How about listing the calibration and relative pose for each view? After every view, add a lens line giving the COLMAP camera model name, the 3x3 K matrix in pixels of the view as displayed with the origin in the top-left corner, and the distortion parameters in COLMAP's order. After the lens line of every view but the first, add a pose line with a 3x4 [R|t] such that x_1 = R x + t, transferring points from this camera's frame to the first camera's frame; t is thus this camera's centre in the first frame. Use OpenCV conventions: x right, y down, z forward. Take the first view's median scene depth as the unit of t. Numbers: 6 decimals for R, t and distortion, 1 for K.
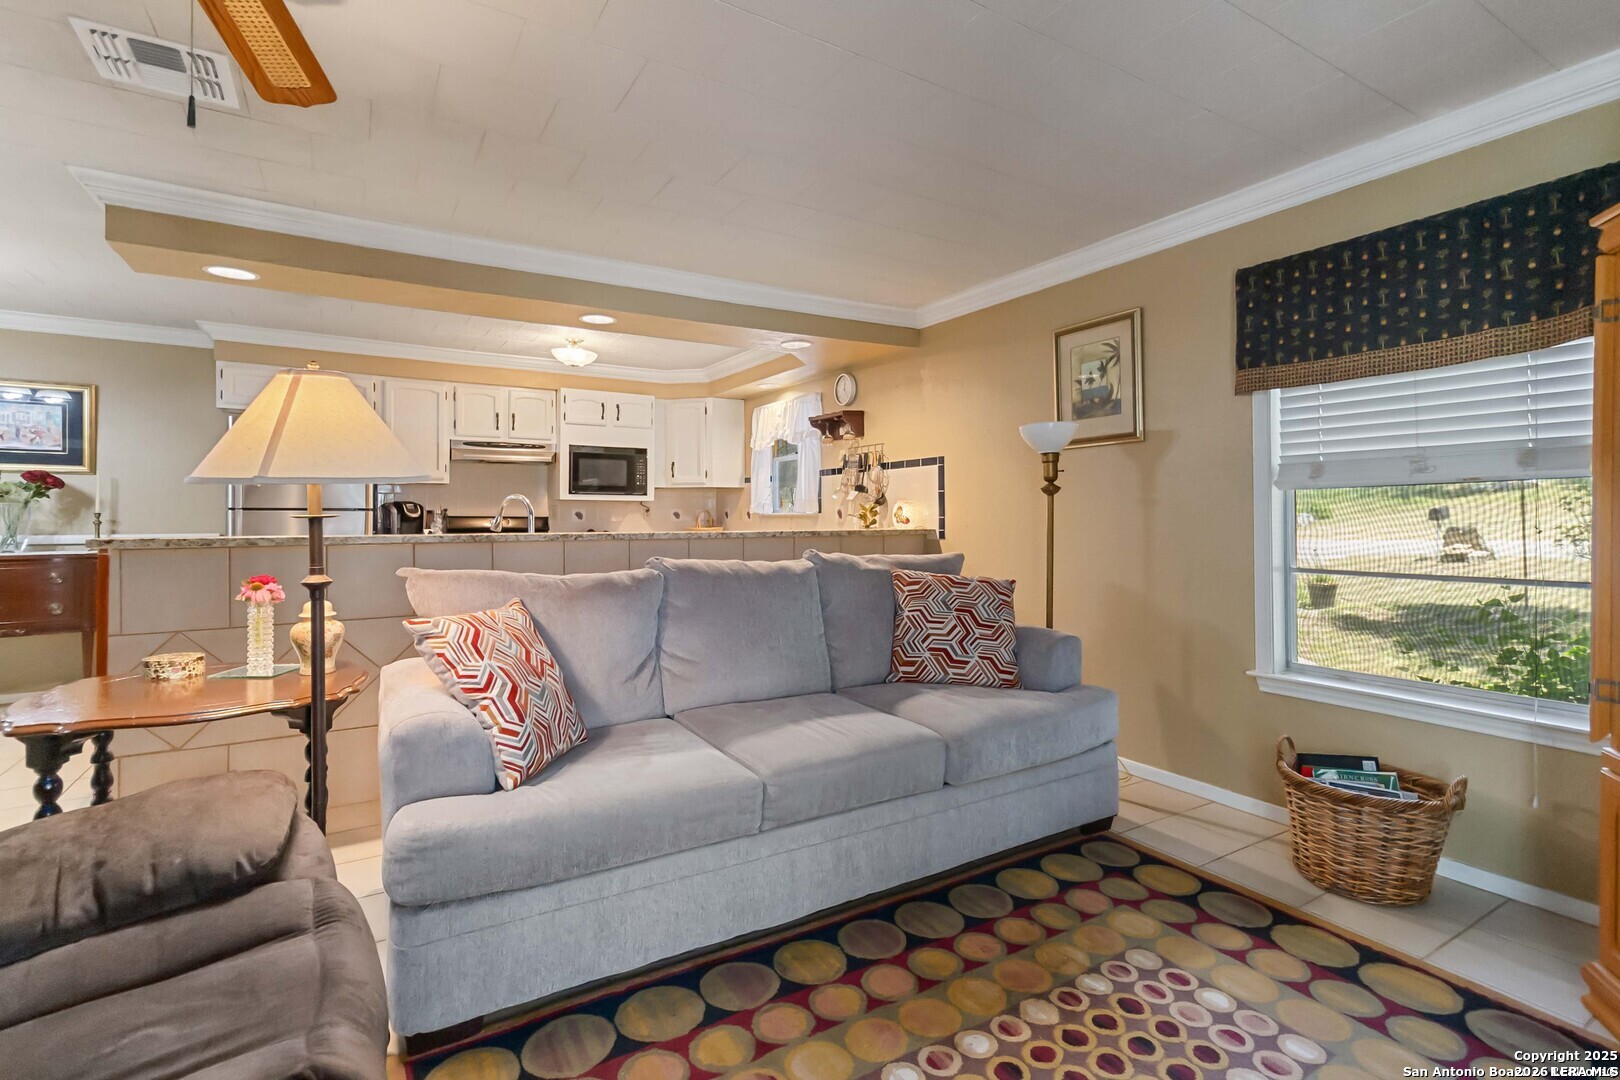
lens RADIAL K [[764.5, 0, 827.8], [0, 764.5, 513.0], [0, 0, 1]] dist [0.004274, -0.000086]
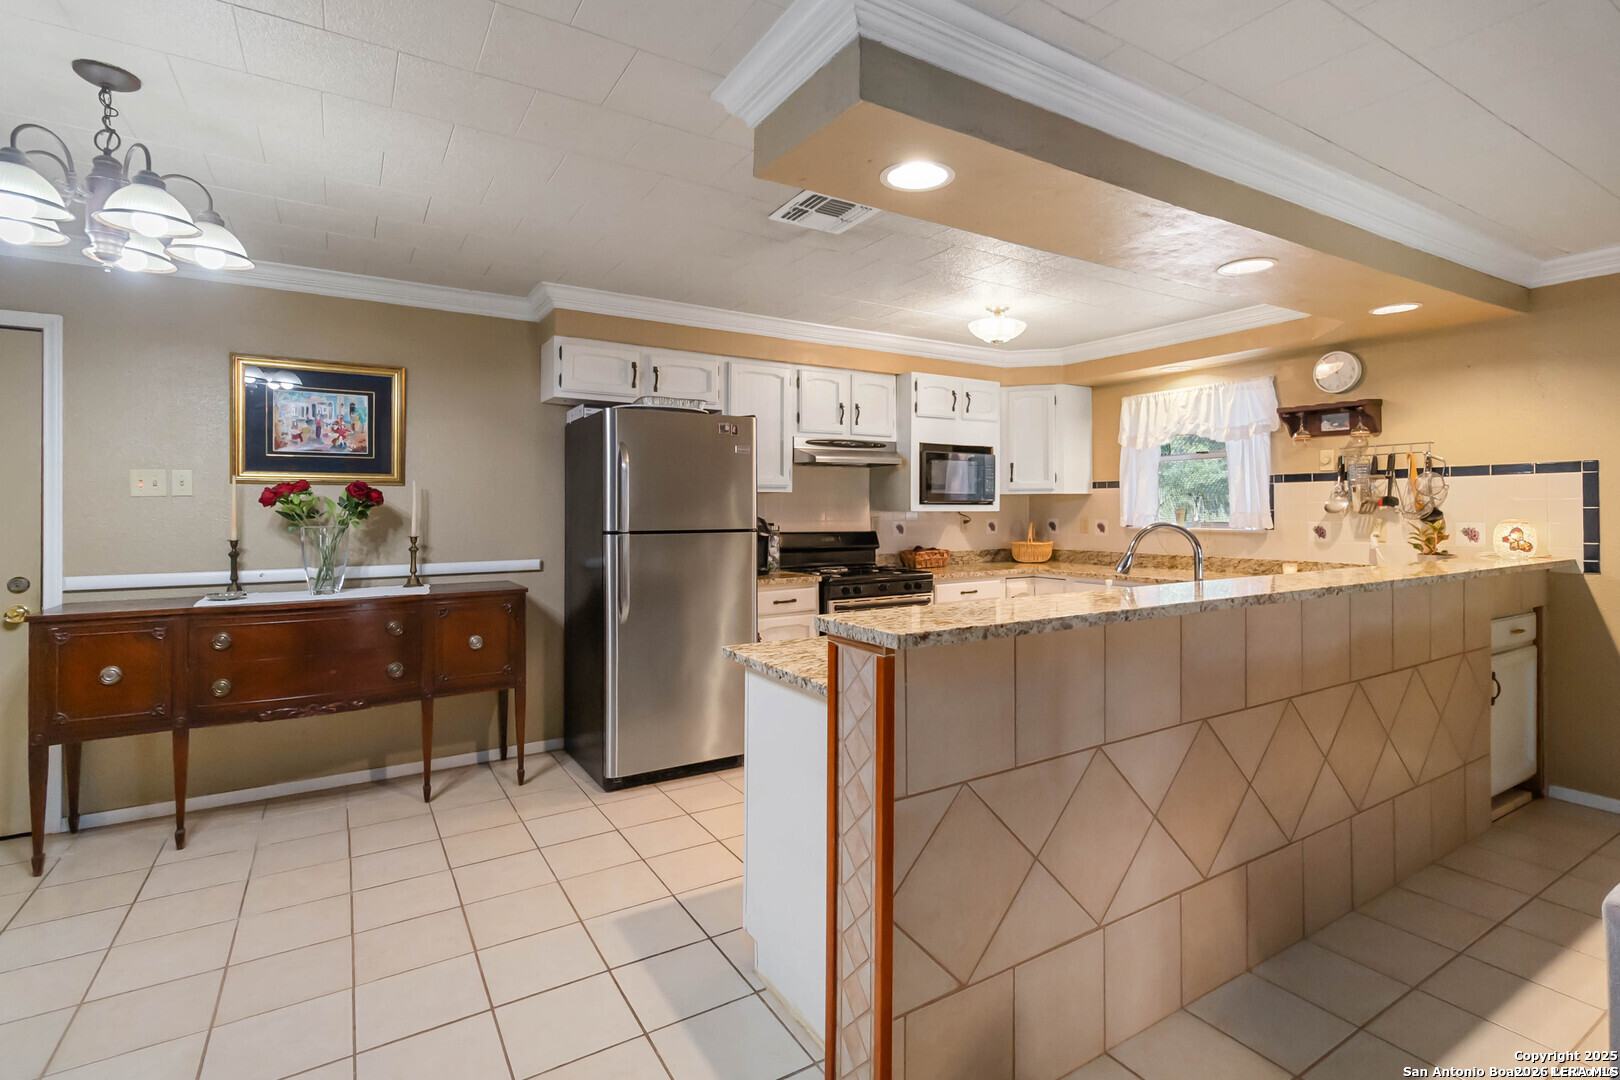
lens RADIAL K [[764.5, 0, 820.8], [0, 764.5, 508.9], [0, 0, 1]] dist [0.004274, -0.000086]
pose [[0.999994, -0.001953, -0.002856, -0.507337], [0.001969, 0.999984, 0.005387, -0.028550], [0.002845, -0.005393, 0.999981, 0.226963]]
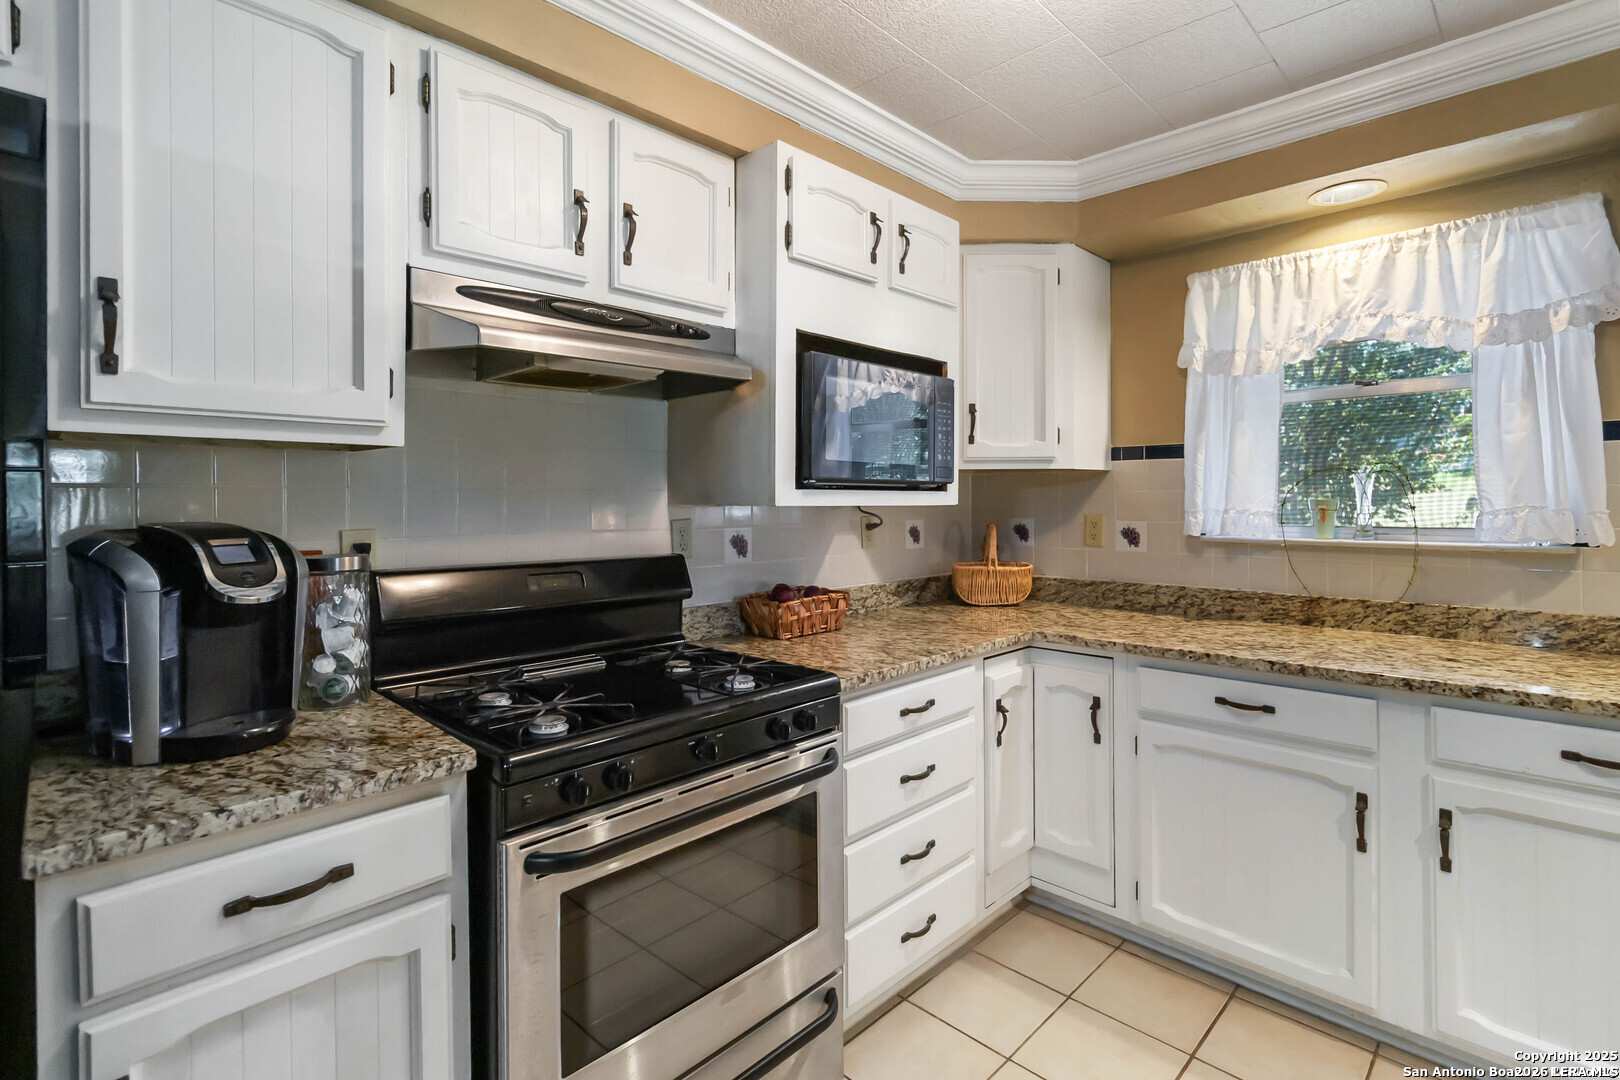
lens RADIAL K [[764.5, 0, 824.8], [0, 764.5, 500.7], [0, 0, 1]] dist [0.004274, -0.000086]
pose [[0.969769, -0.002754, 0.244007, -0.465243], [0.001179, 0.999978, 0.006599, -0.025458], [-0.244020, -0.006112, 0.969751, 0.801614]]
